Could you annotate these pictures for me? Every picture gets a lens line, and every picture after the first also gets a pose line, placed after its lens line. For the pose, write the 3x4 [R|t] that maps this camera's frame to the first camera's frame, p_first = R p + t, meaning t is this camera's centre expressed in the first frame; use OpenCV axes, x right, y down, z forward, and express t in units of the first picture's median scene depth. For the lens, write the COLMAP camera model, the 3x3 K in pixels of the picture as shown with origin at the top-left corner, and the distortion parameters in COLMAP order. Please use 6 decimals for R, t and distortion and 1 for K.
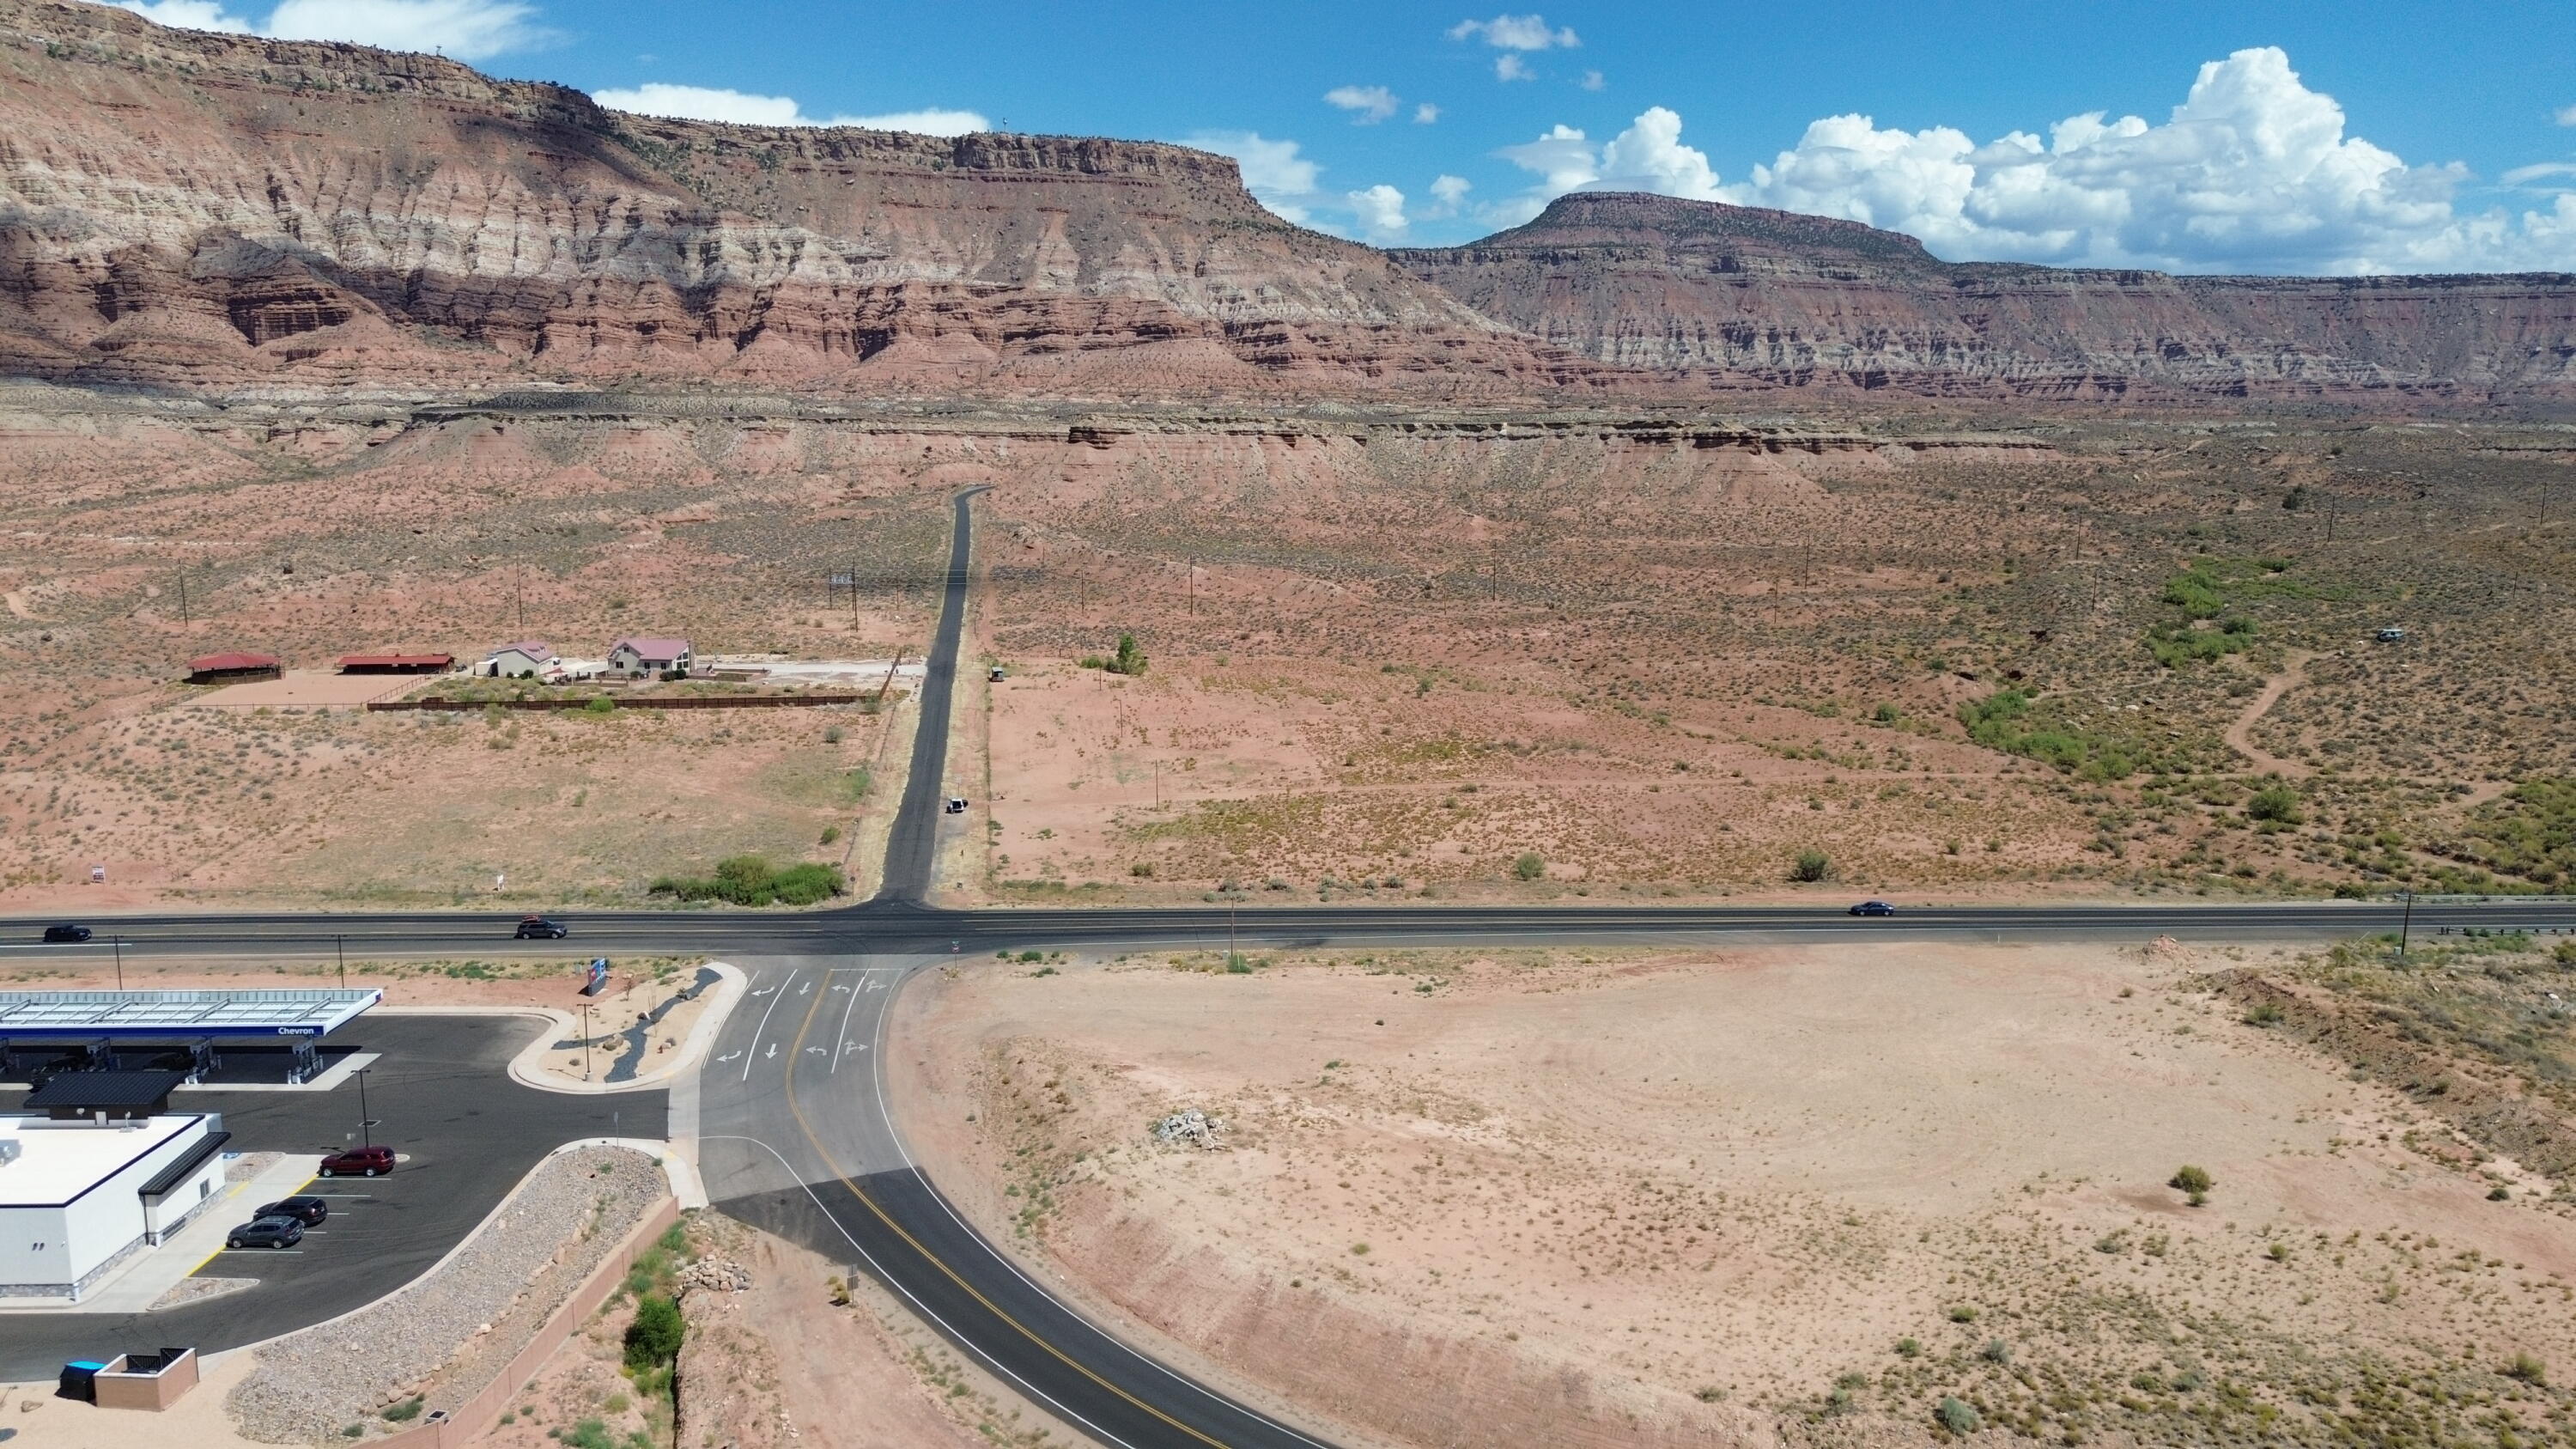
lens RADIAL K [[1830.3, 0, 1292.1], [0, 1830.3, 726.1], [0, 0, 1]] dist [0.065495, -0.060892]
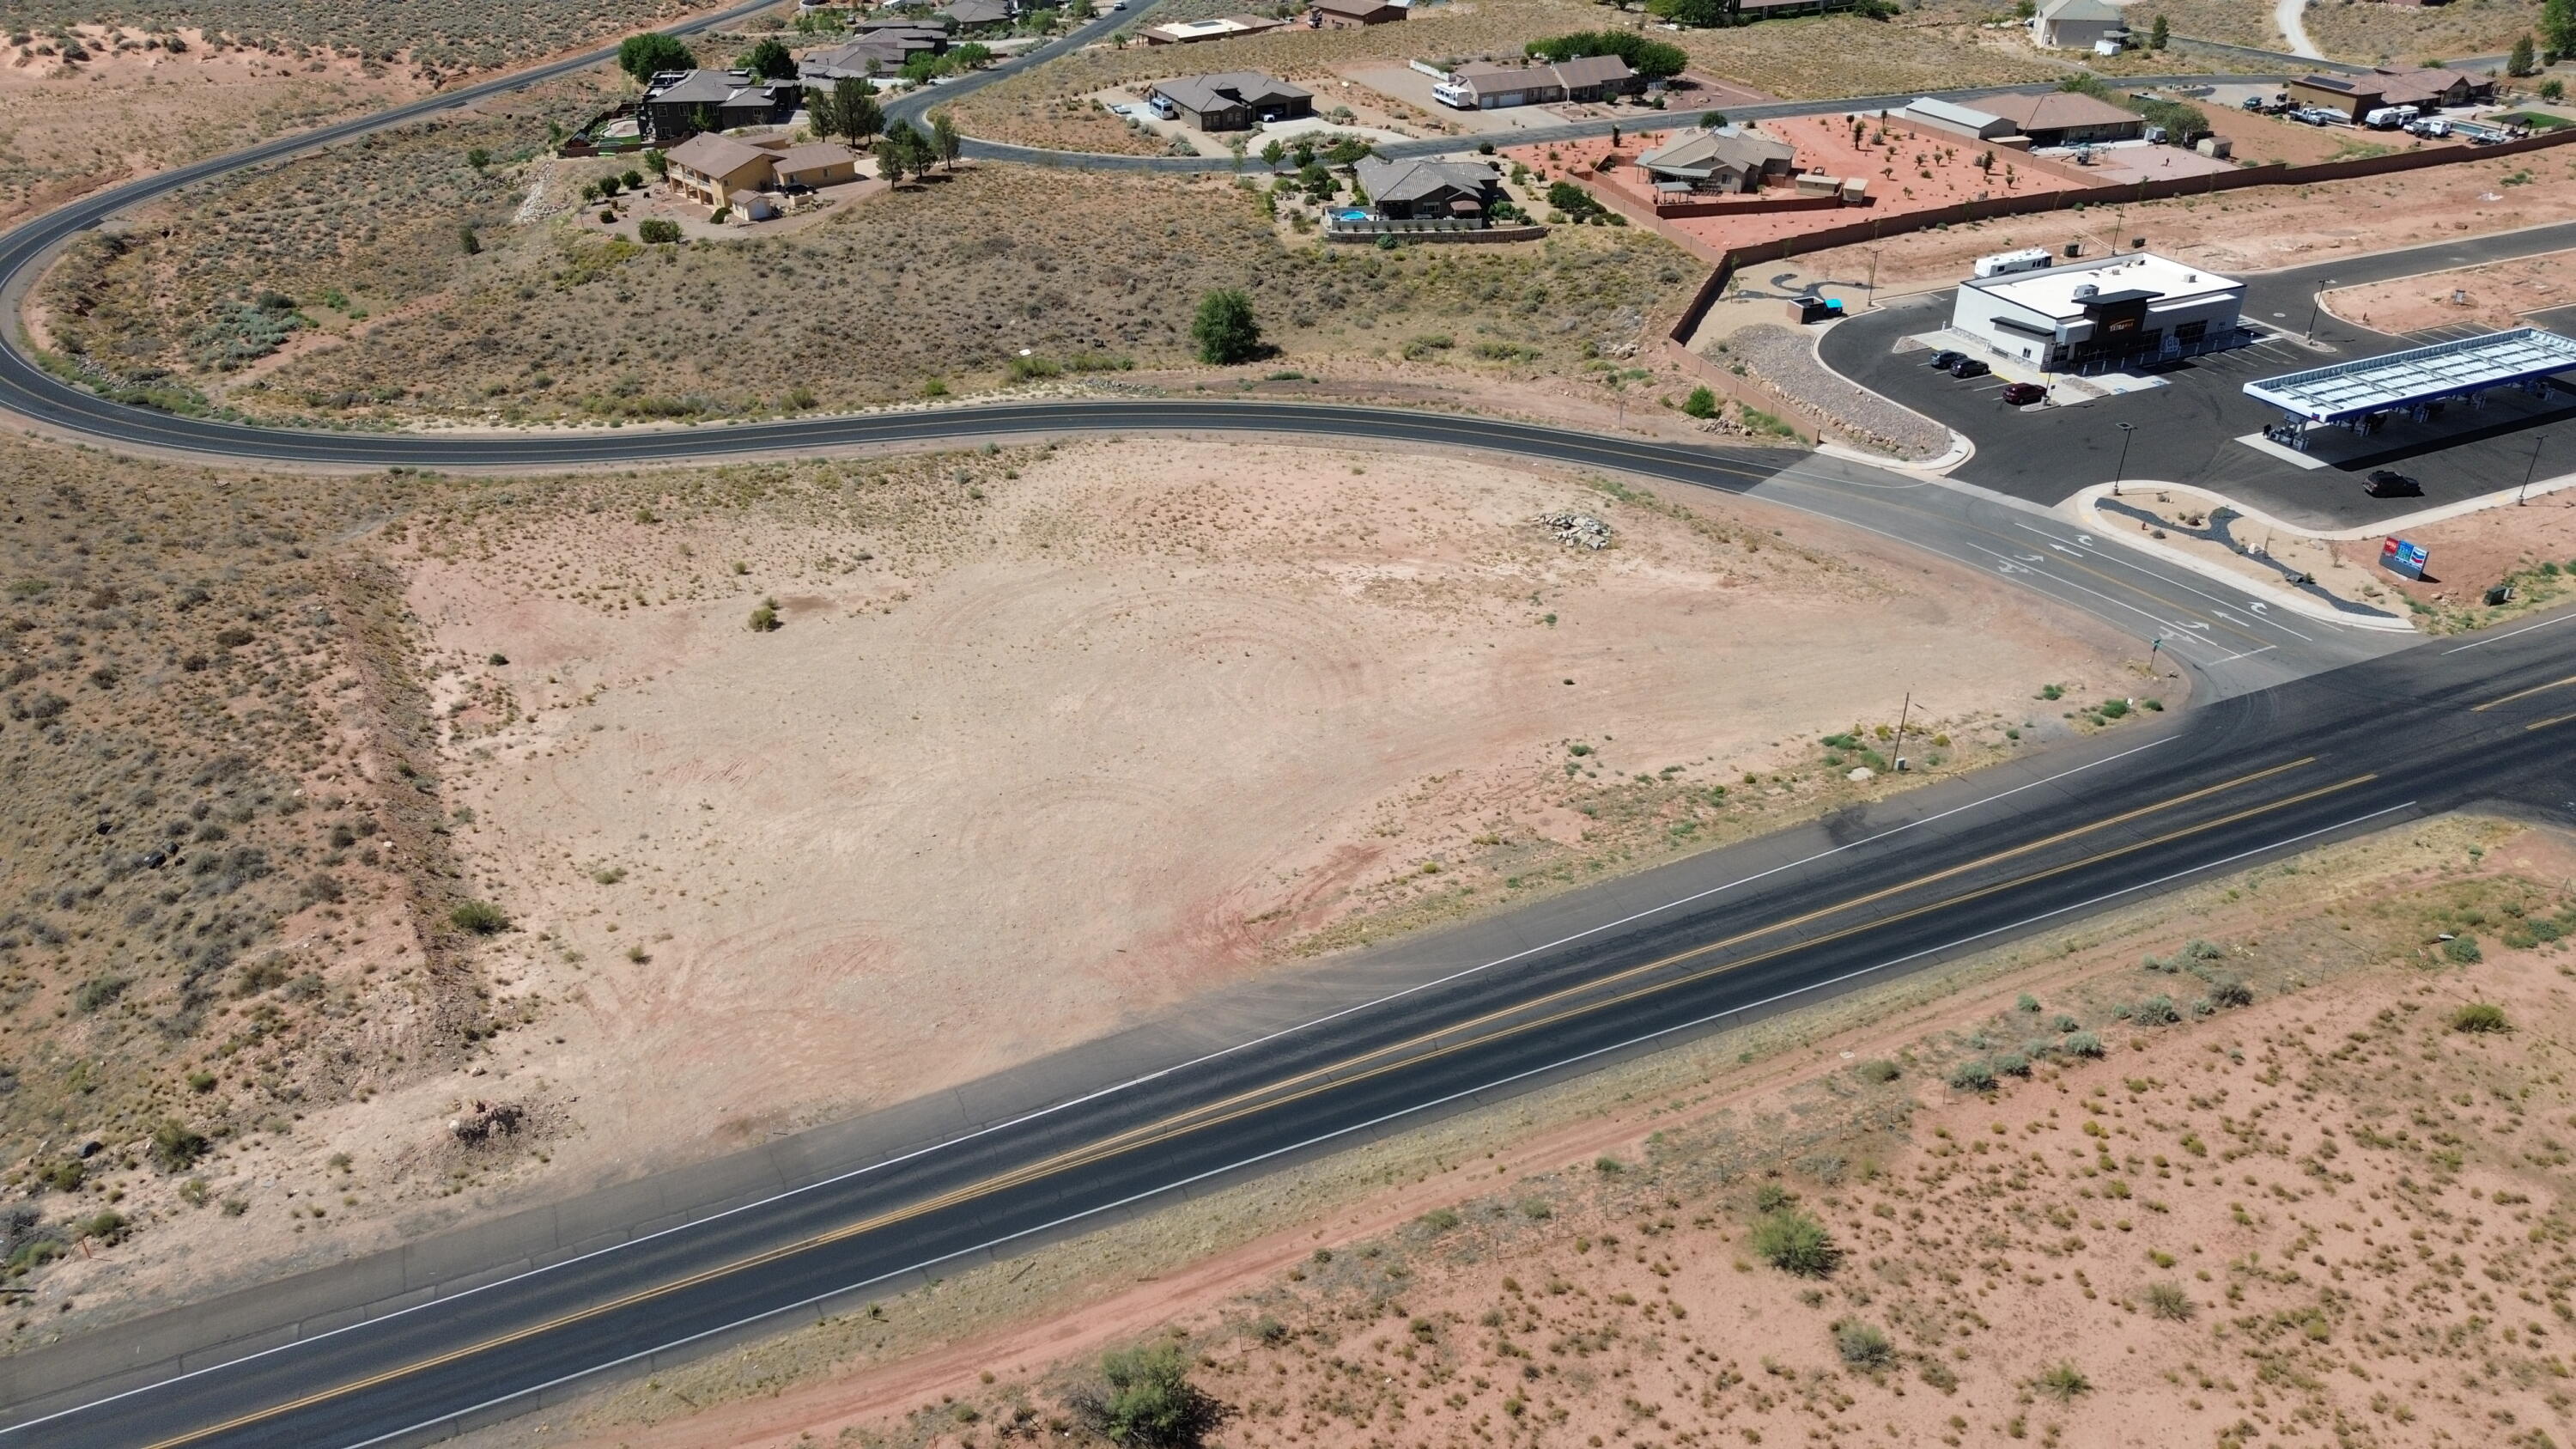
lens RADIAL K [[1828.9, 0, 1290.6], [0, 1828.9, 723.9], [0, 0, 1]] dist [0.066966, -0.062658]
pose [[-0.917122, 0.204992, -0.341855, 0.055070], [-0.058027, 0.779830, 0.623296, -0.041426], [0.394359, 0.591476, -0.703304, 0.184950]]
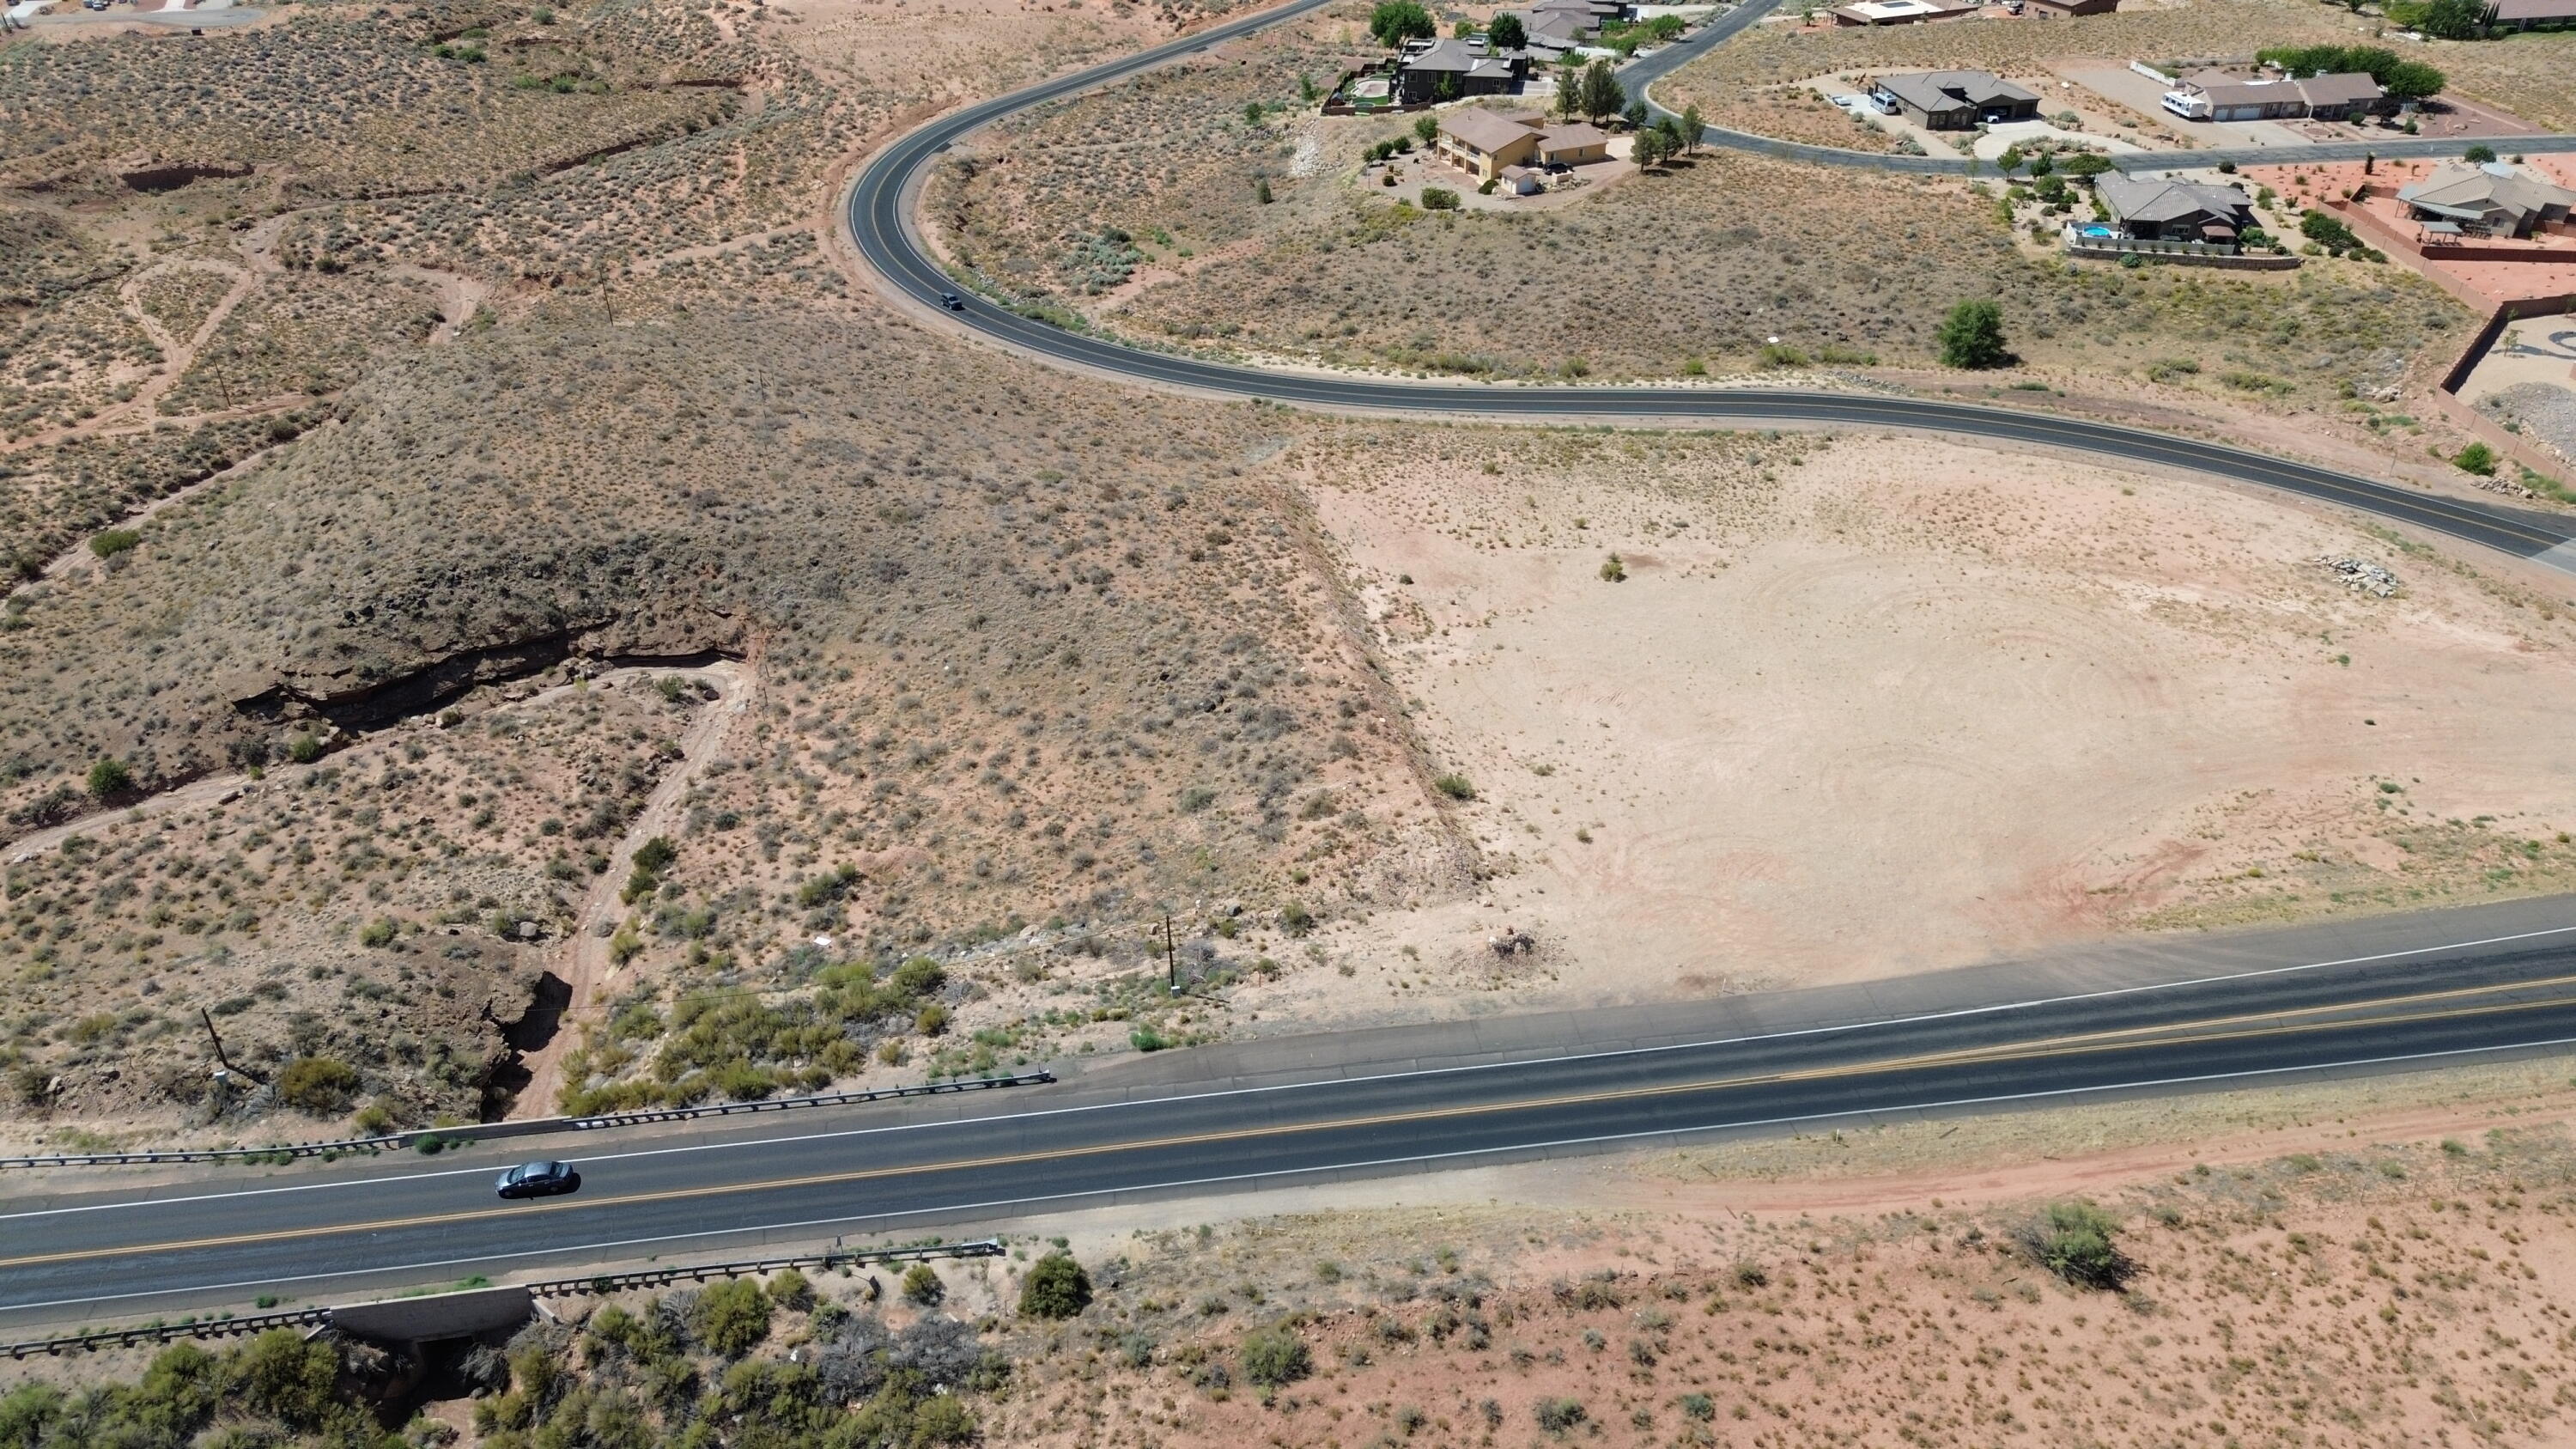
lens RADIAL K [[1828.9, 0, 1290.6], [0, 1828.9, 723.9], [0, 0, 1]] dist [0.066966, -0.062658]
pose [[-0.991050, 0.077039, -0.109021, 0.082597], [-0.014691, 0.748771, 0.662666, -0.054209], [0.132683, 0.658336, -0.740937, 0.192846]]
